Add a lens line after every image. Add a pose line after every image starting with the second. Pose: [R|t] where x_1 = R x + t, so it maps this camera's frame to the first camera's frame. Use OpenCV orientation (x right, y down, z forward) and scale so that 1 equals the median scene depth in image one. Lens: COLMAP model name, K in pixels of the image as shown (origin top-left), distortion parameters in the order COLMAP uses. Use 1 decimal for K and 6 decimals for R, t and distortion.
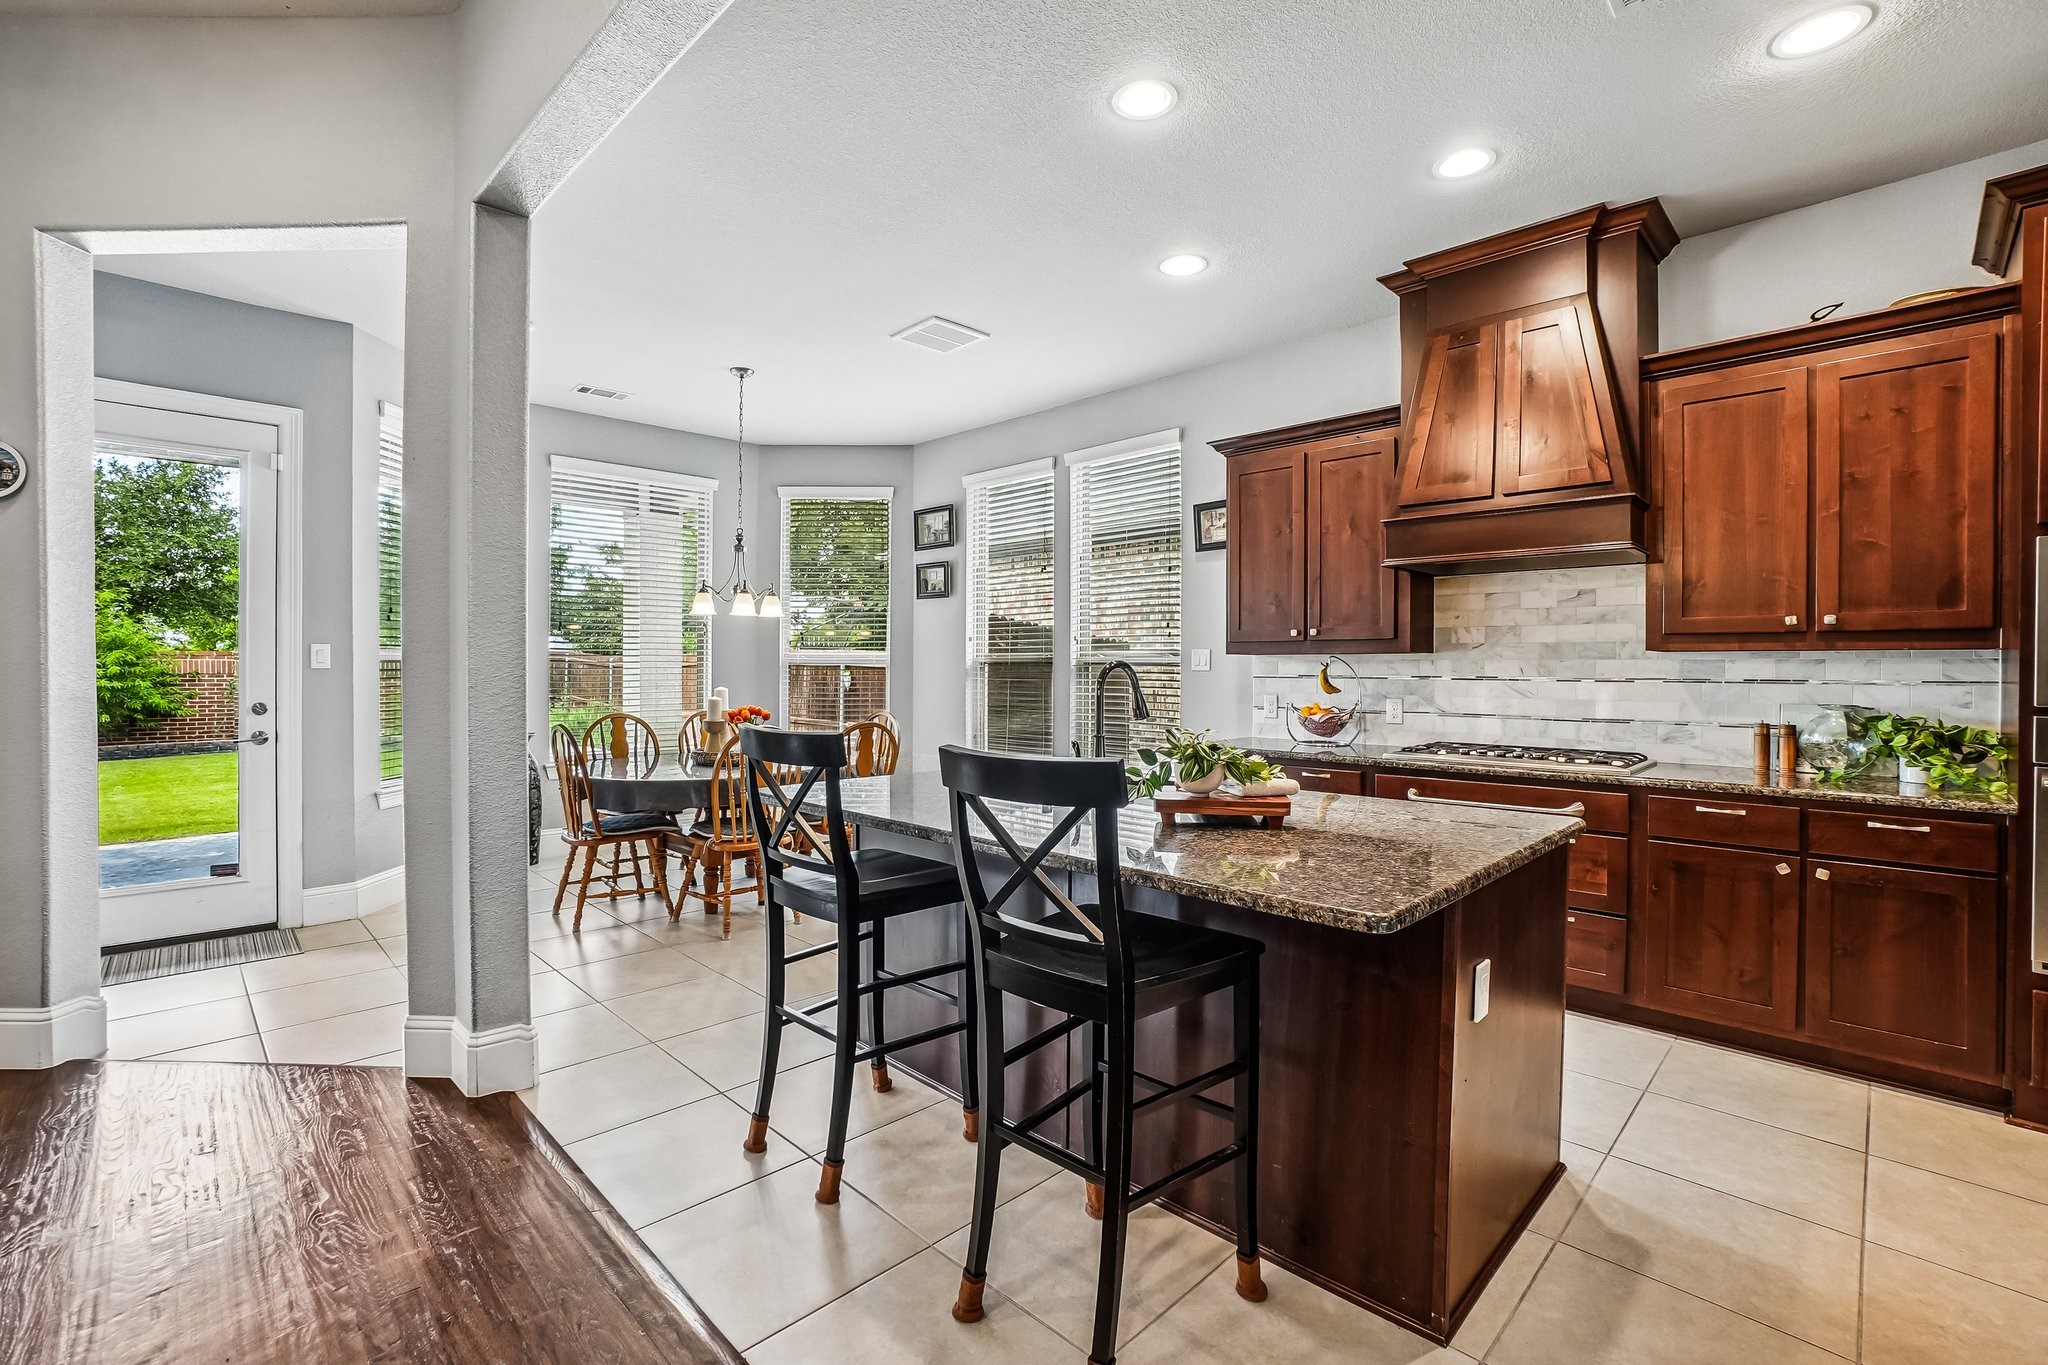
lens RADIAL K [[910.4, 0, 1049.6], [0, 910.4, 675.7], [0, 0, 1]] dist [-0.039915, 0.015081]
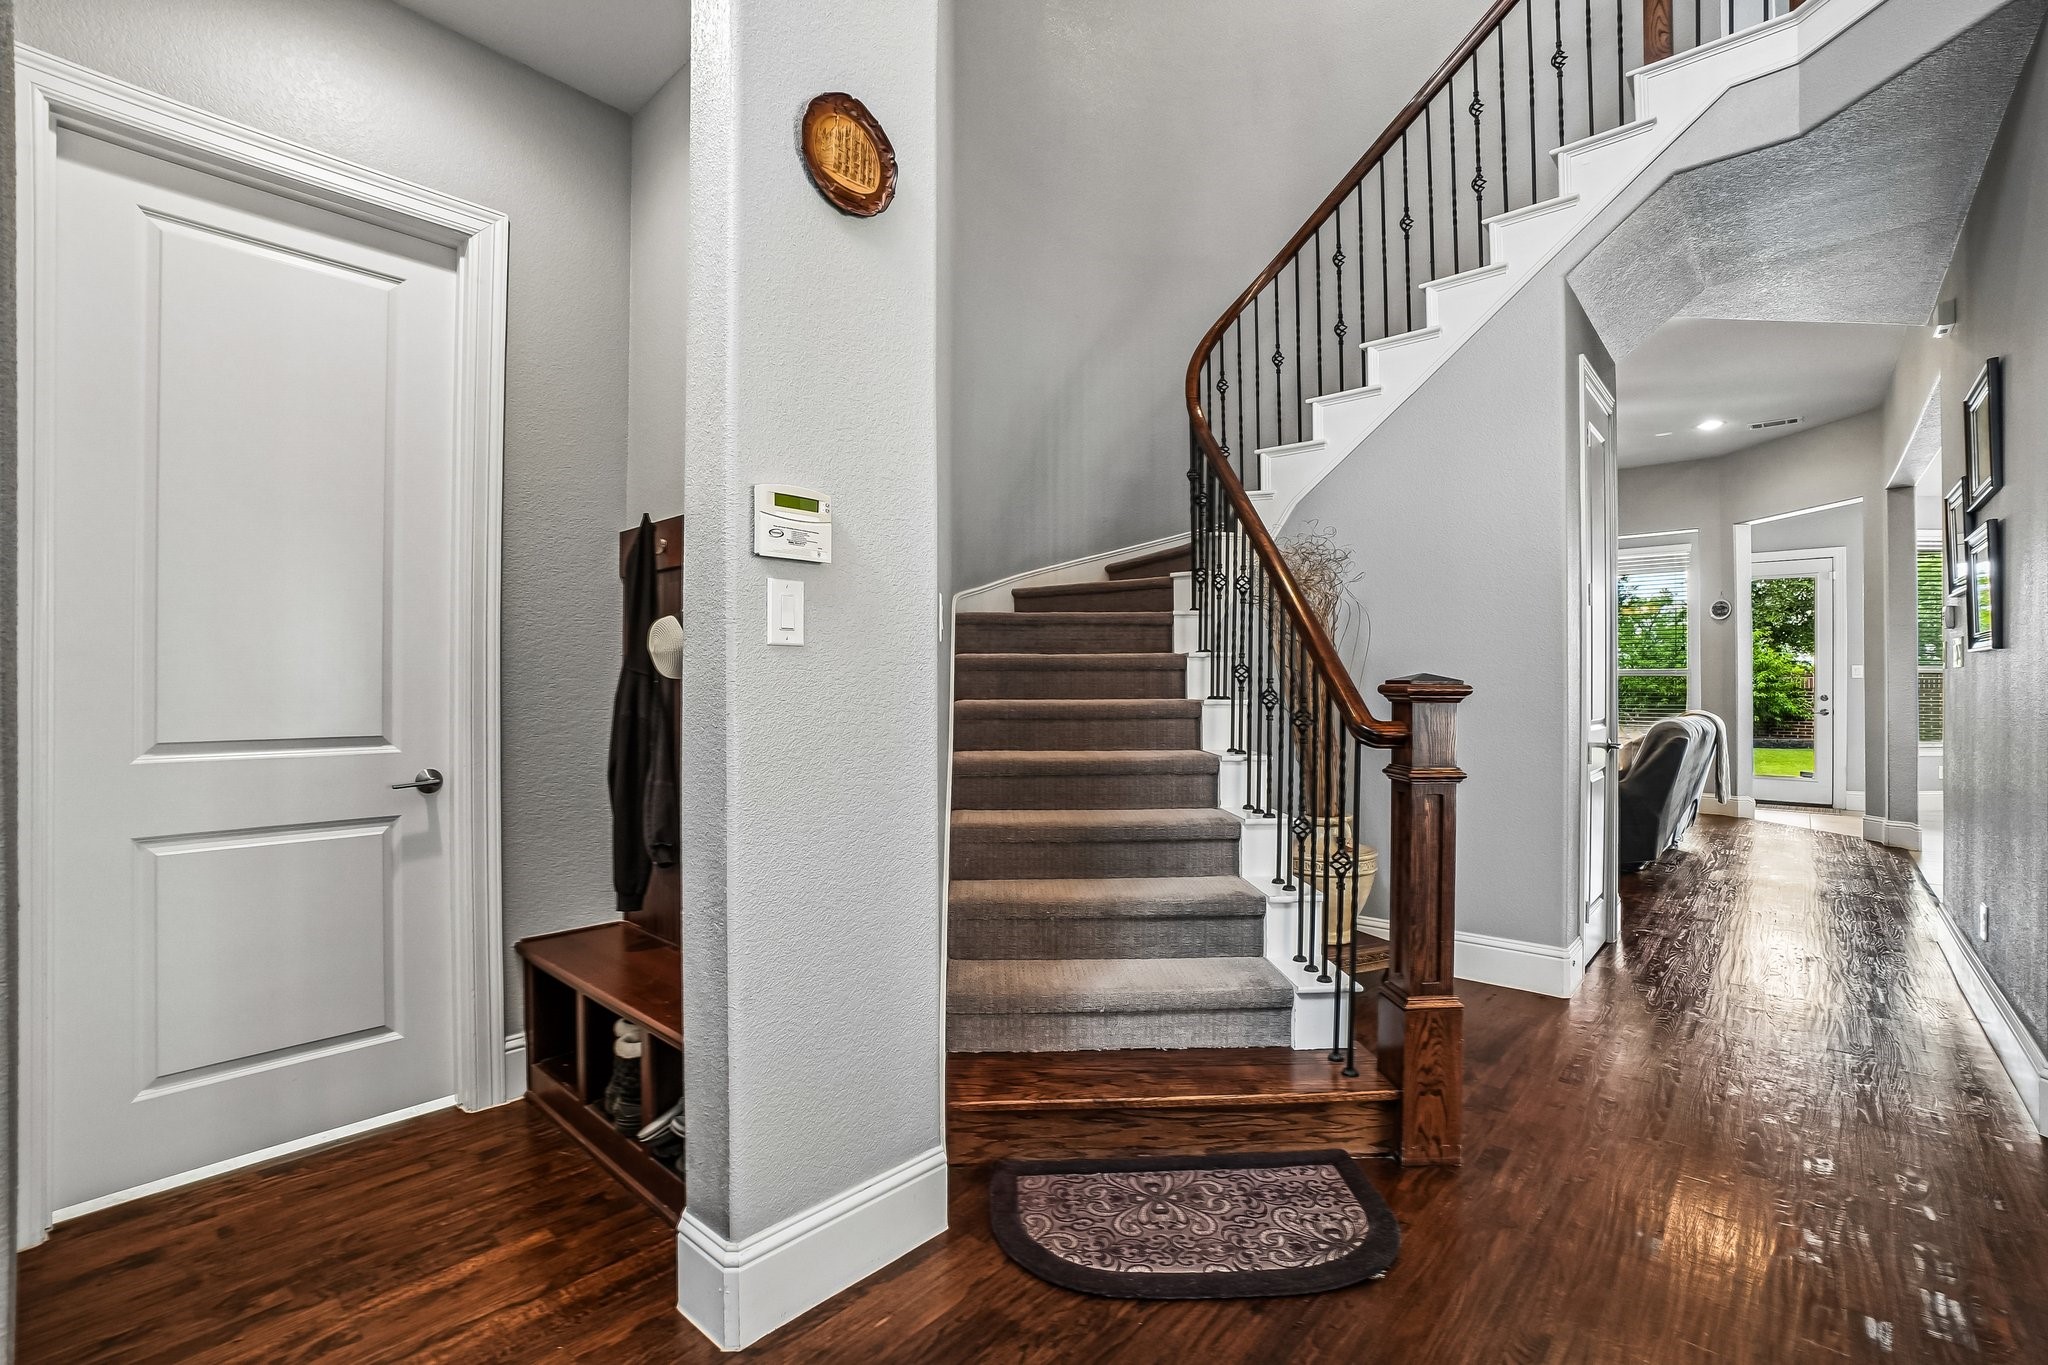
lens RADIAL K [[910.4, 0, 1014.8], [0, 910.4, 684.3], [0, 0, 1]] dist [-0.039915, 0.015081]
pose [[0.060270, -0.003836, -0.998175, 0.311695], [-0.008647, 0.999953, -0.004365, 0.009246], [0.998145, 0.008894, 0.060234, -0.293528]]
